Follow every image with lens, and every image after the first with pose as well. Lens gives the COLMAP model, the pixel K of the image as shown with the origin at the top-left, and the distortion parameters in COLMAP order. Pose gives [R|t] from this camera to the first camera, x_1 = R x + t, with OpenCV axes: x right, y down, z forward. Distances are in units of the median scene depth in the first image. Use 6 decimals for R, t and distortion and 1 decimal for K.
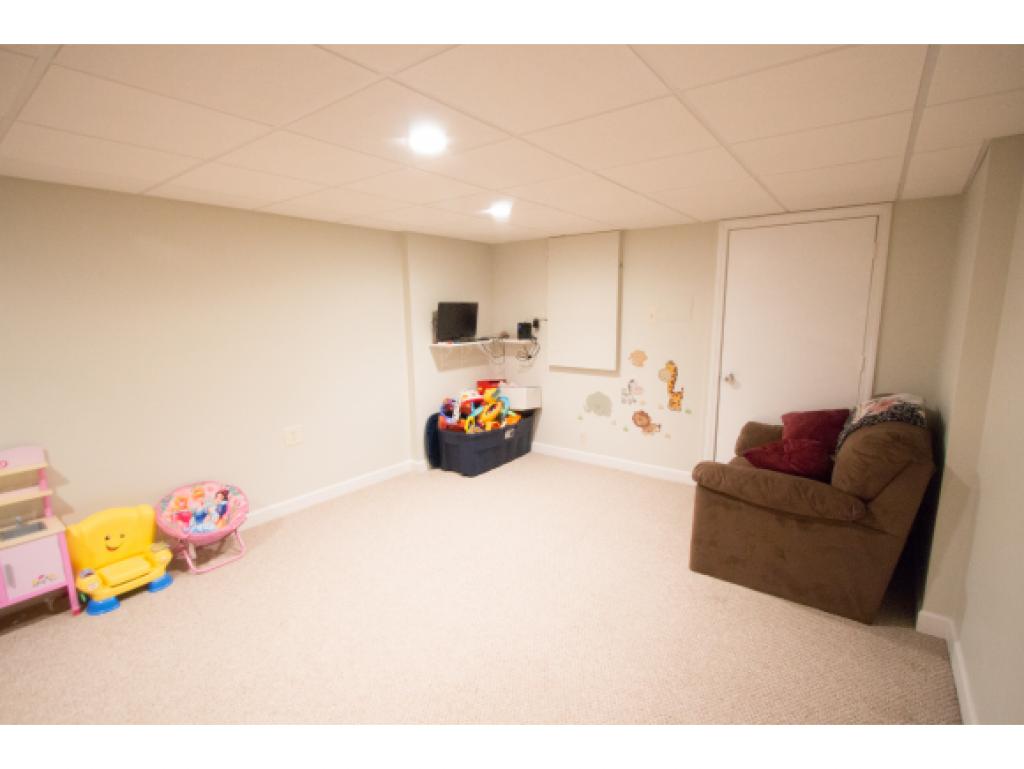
lens RADIAL K [[471.7, 0, 511.5], [0, 471.7, 385.5], [0, 0, 1]] dist [-0.019560, 0.000313]
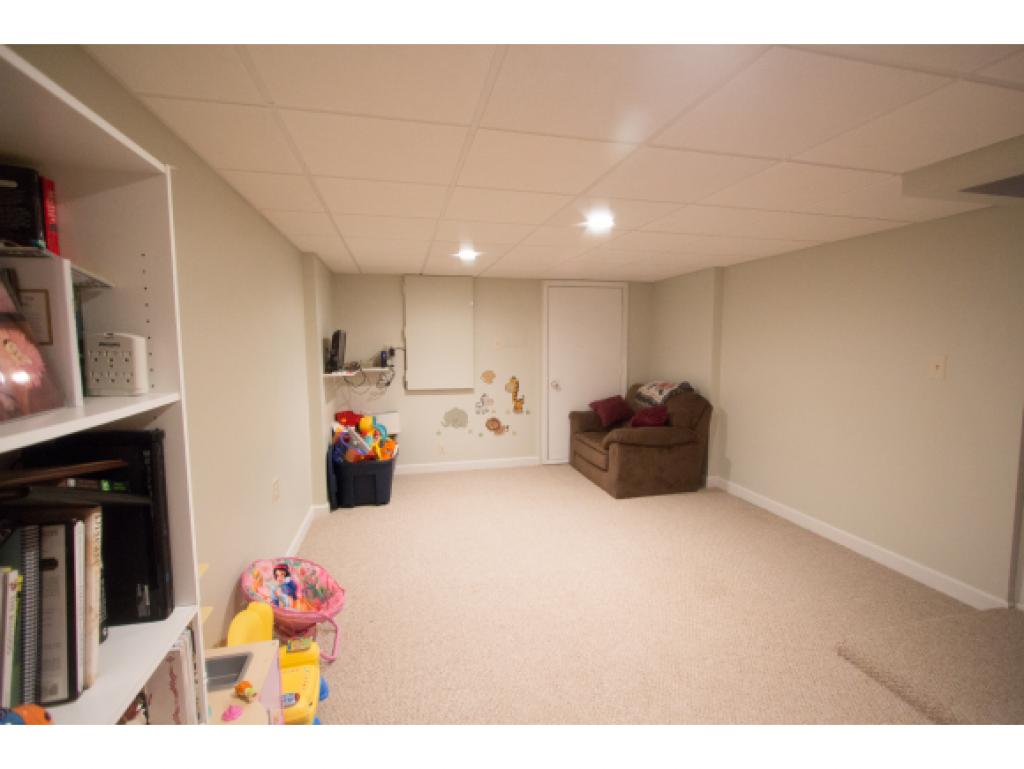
lens RADIAL K [[471.7, 0, 513.0], [0, 471.7, 381.4], [0, 0, 1]] dist [-0.019560, 0.000313]
pose [[0.631372, -0.059880, 0.773164, -0.676595], [0.126560, 0.991604, -0.026553, -0.003024], [-0.765083, 0.114616, 0.633649, 0.137910]]
